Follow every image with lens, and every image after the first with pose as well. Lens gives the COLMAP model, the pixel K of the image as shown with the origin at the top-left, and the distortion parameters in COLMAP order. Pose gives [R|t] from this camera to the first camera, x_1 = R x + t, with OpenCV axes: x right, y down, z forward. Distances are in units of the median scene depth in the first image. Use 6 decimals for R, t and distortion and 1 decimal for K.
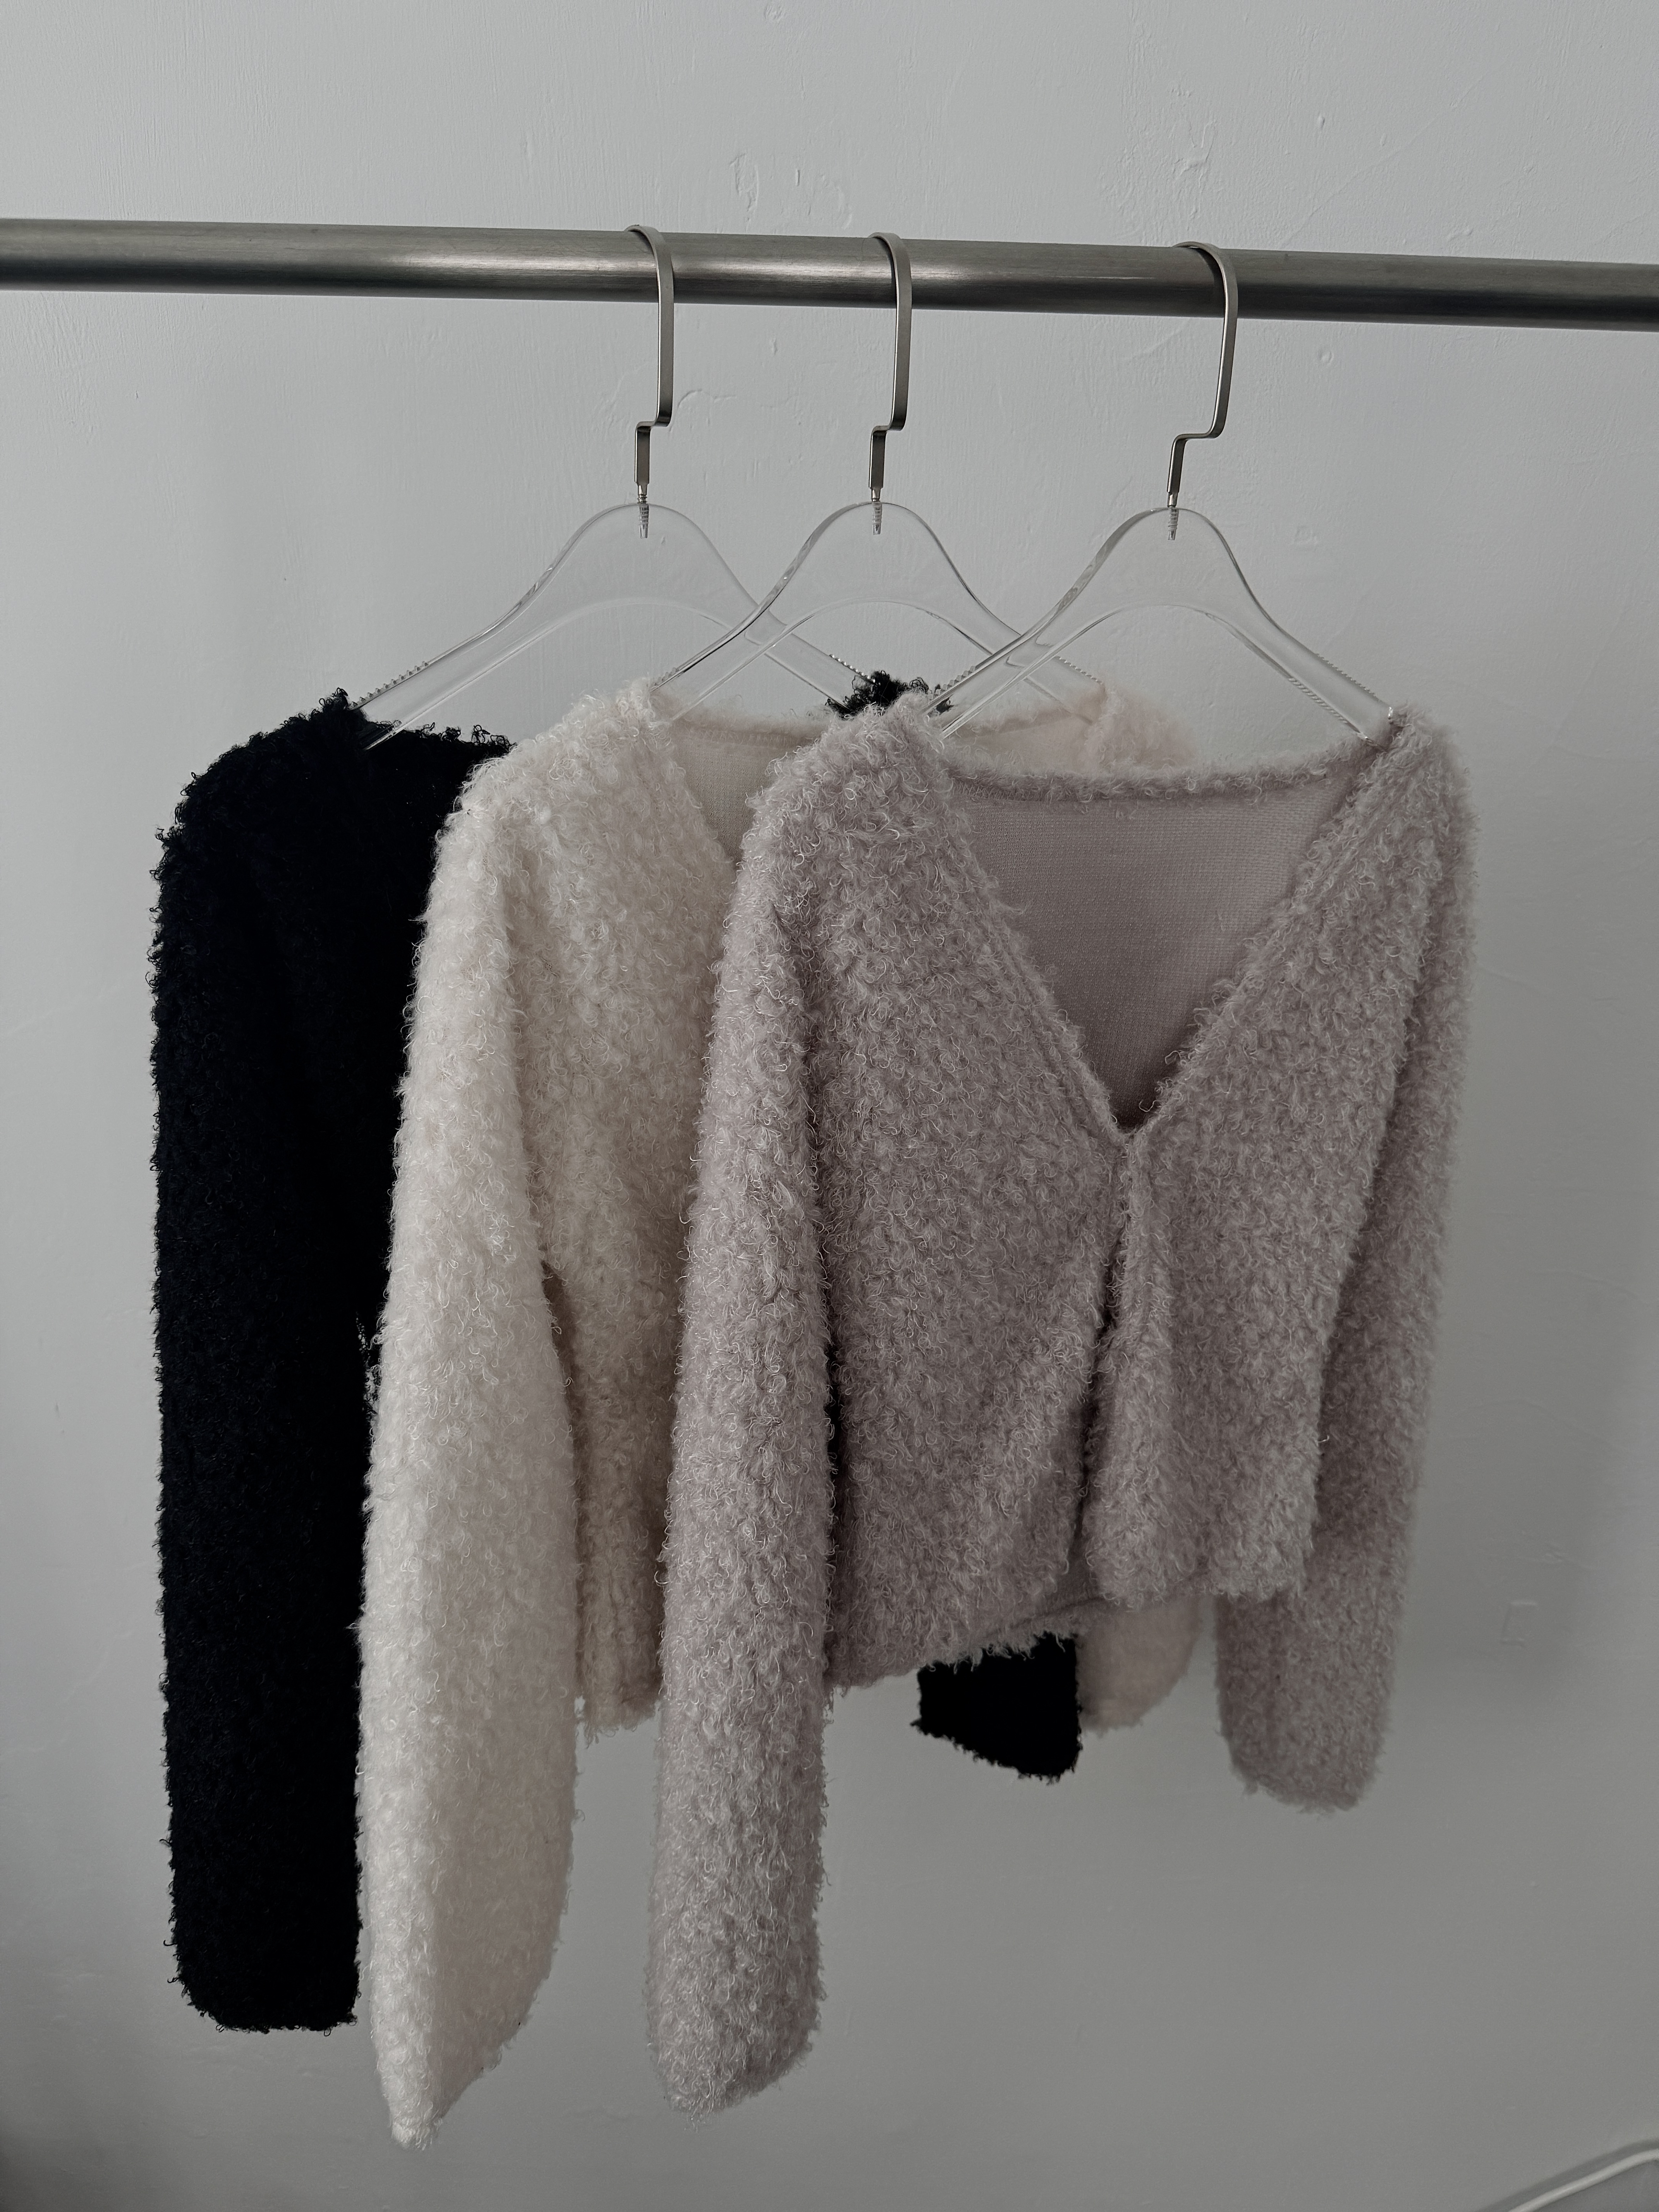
lens RADIAL K [[1523.4, 0, 829.5], [0, 1523.4, 1106.0], [0, 0, 1]] dist [0.077905, -0.105265]
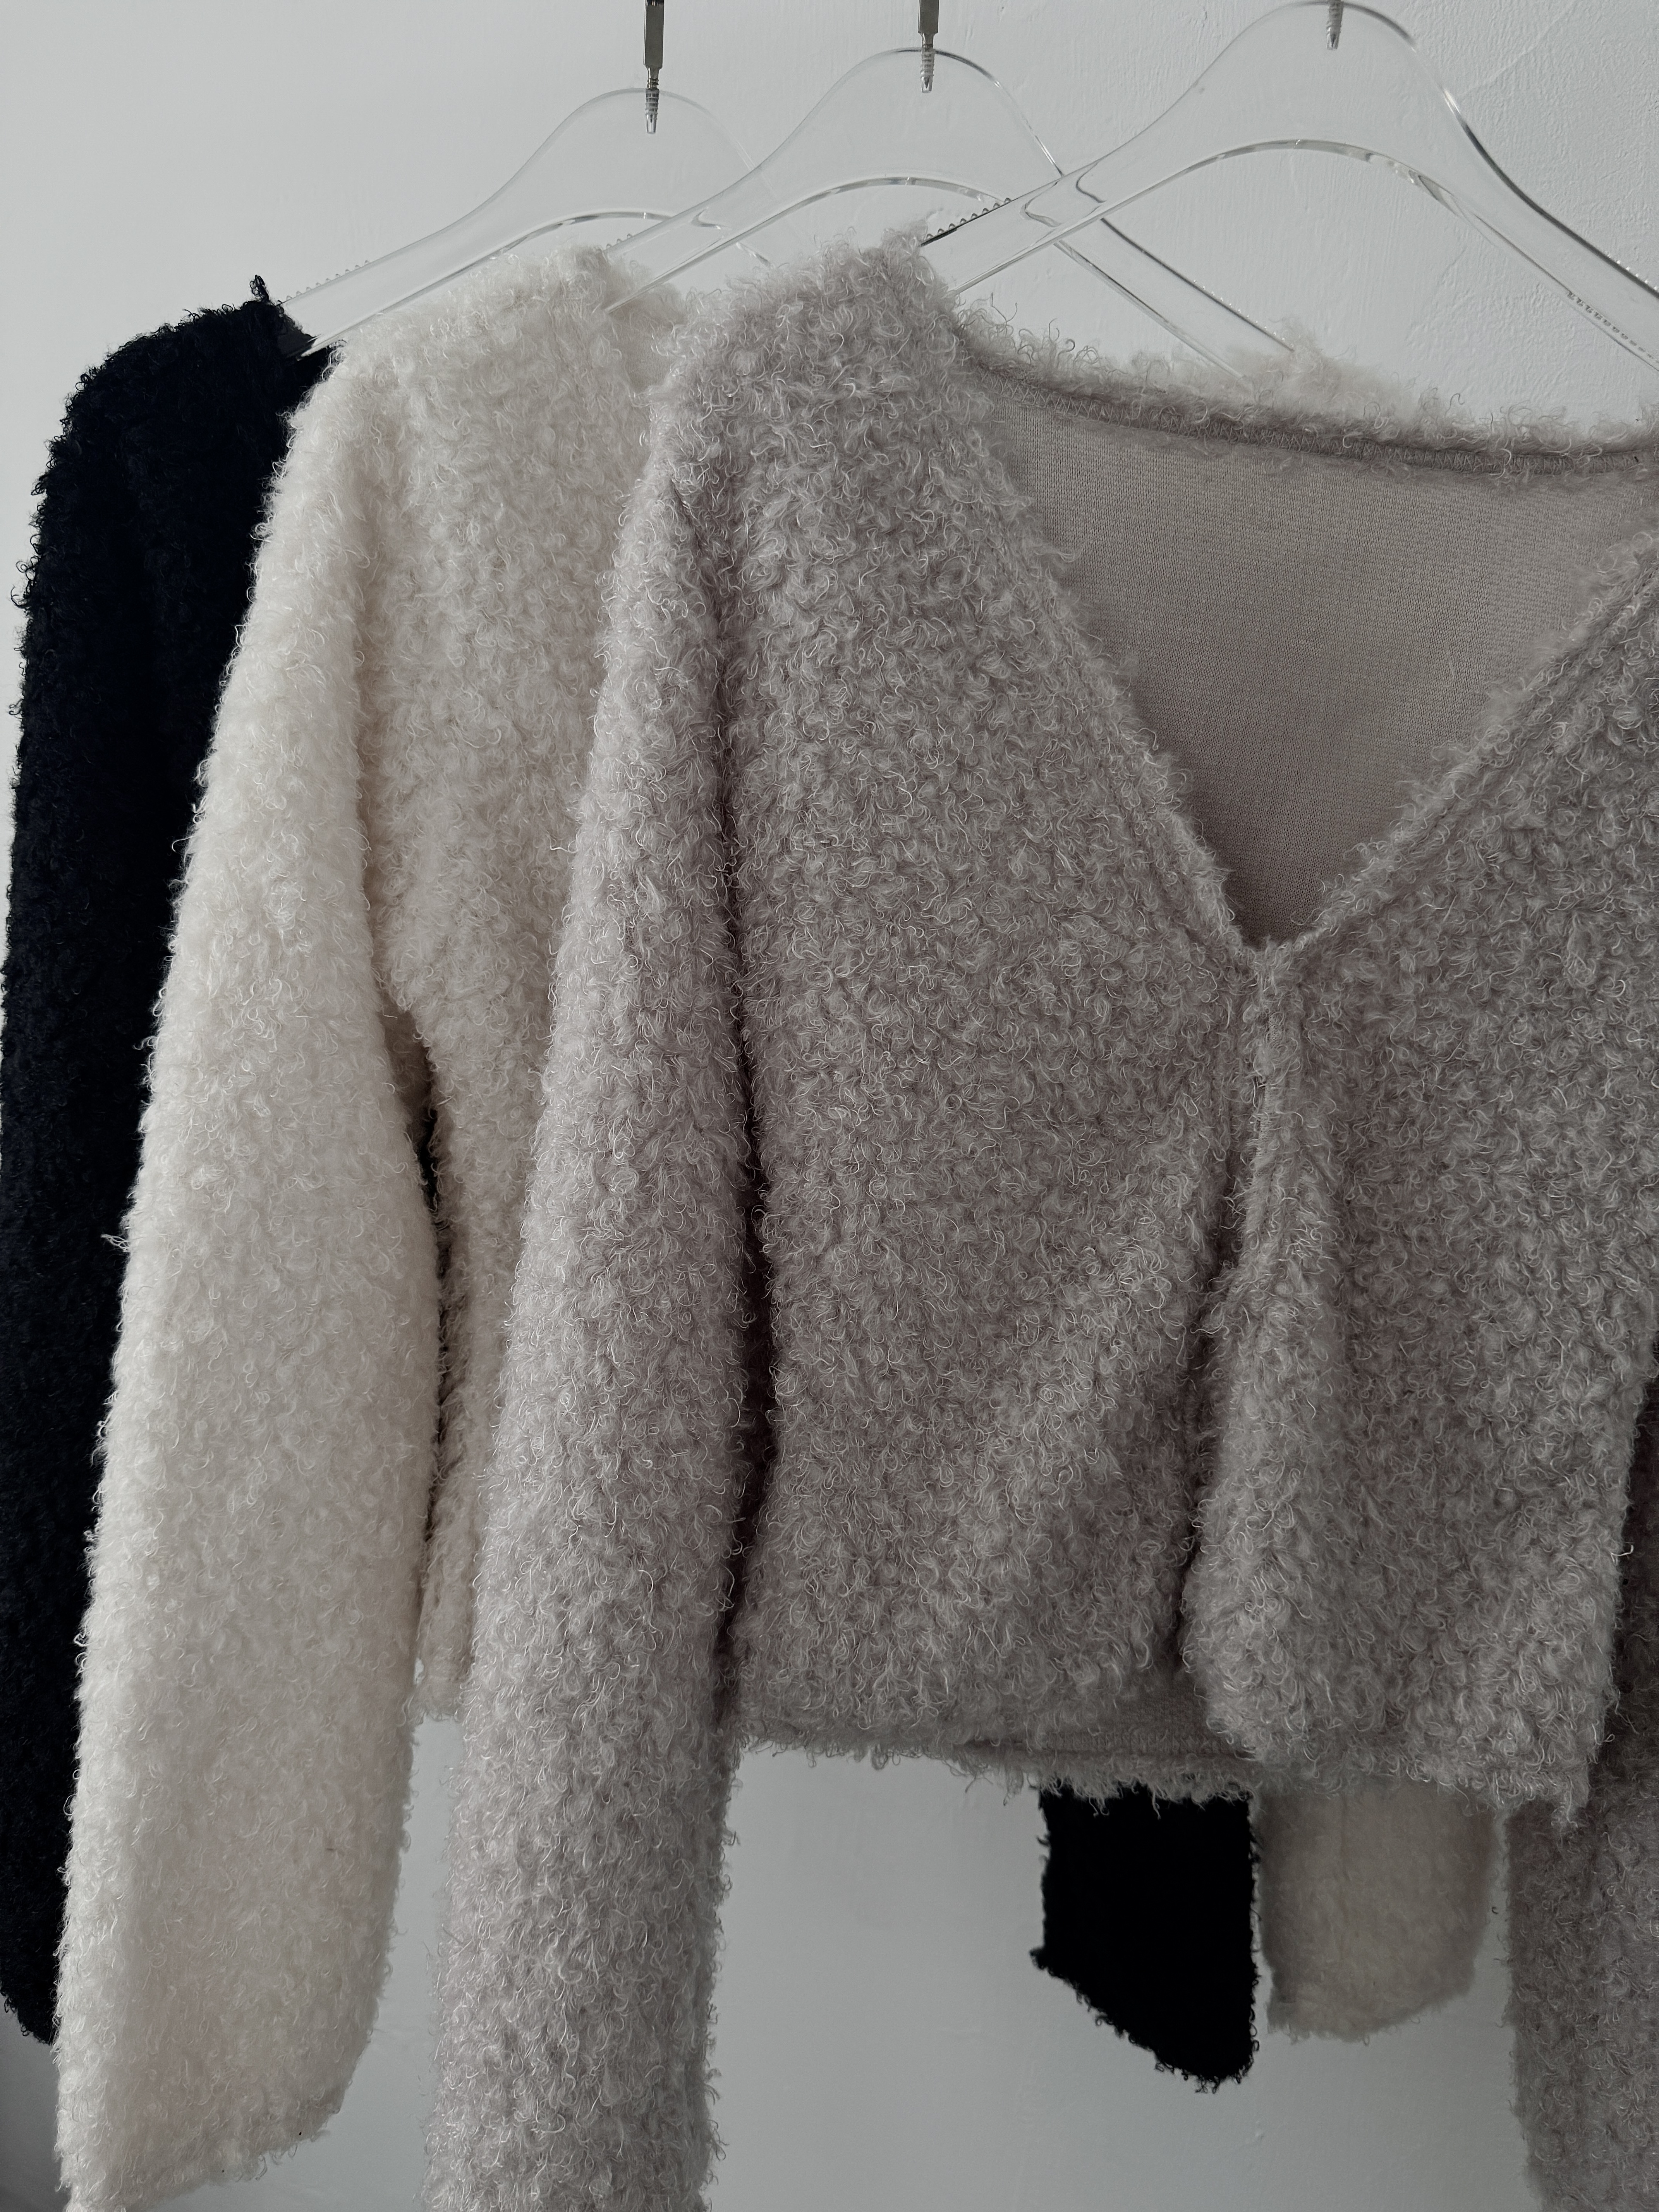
lens RADIAL K [[1547.5, 0, 829.5], [0, 1547.5, 1106.0], [0, 0, 1]] dist [0.013671, -0.007298]
pose [[0.926383, 0.085960, -0.366642, 0.268697], [-0.155771, 0.973871, -0.165257, 0.218824], [0.342856, 0.210204, 0.915568, 0.334010]]
